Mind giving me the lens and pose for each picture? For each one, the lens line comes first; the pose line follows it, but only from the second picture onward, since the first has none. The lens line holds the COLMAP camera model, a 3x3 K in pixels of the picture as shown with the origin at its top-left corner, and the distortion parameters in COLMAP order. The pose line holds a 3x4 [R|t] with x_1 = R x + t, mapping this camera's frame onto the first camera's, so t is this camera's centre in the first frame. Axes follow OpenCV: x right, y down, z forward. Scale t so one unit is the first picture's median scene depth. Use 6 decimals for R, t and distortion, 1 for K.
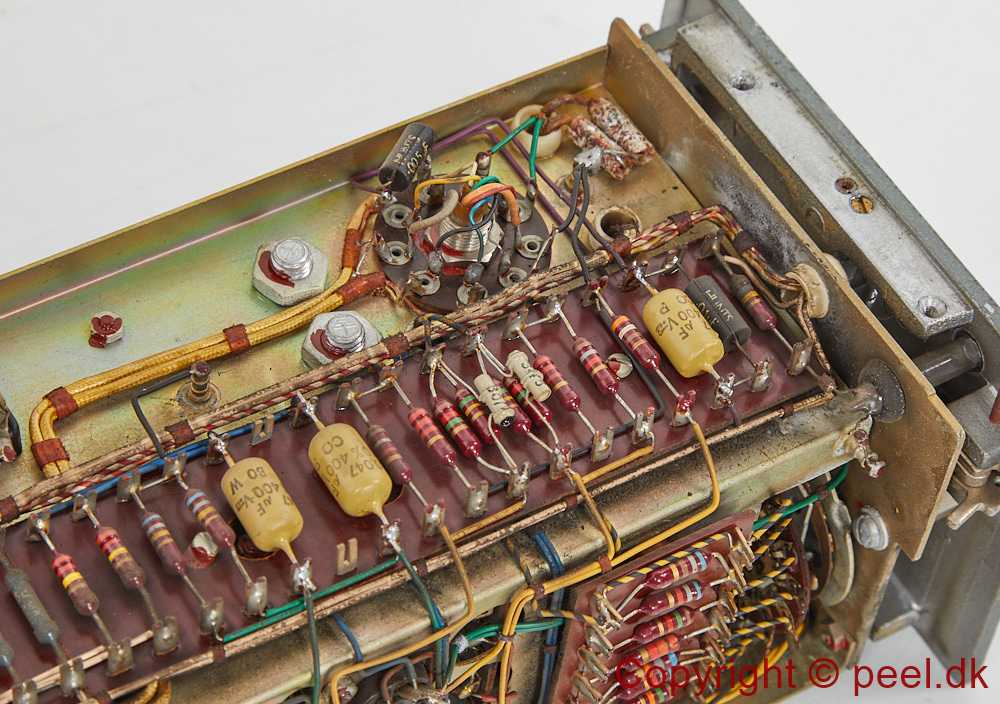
lens RADIAL K [[3186.2, 0, 495.6], [0, 3186.2, 350.3], [0, 0, 1]] dist [-0.038750, 0.000000]
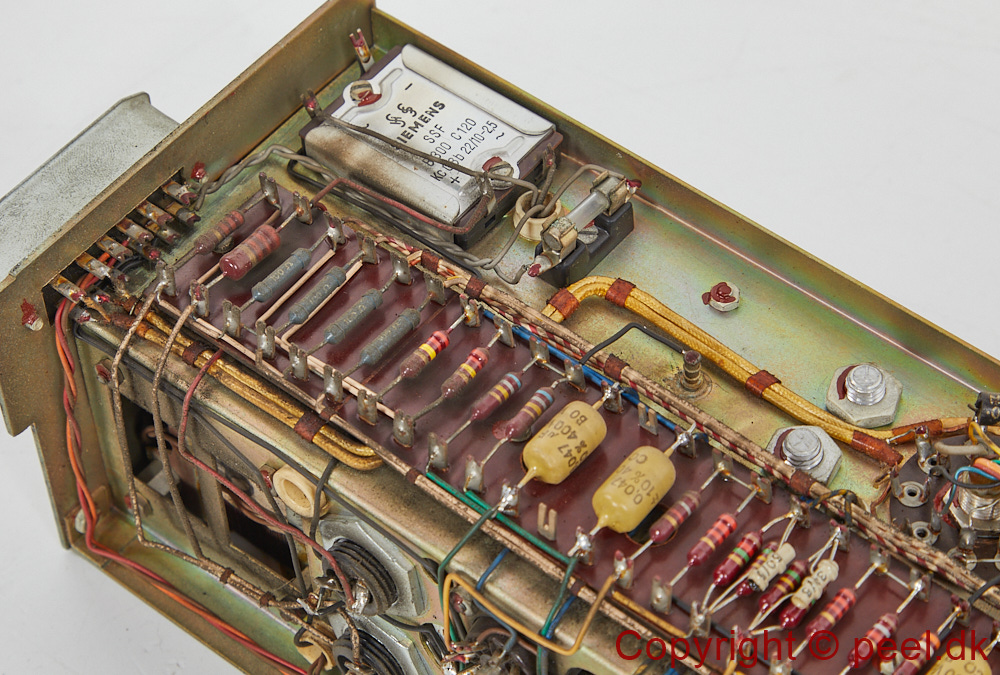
lens RADIAL K [[3025.1, 0, 497.3], [0, 3025.1, 337.9], [0, 0, 1]] dist [0.031554, 0.000000]
pose [[0.317828, 0.652166, -0.688233, 0.585131], [-0.700860, 0.650468, 0.292721, -0.251597], [0.638577, 0.389320, 0.663814, 0.283102]]
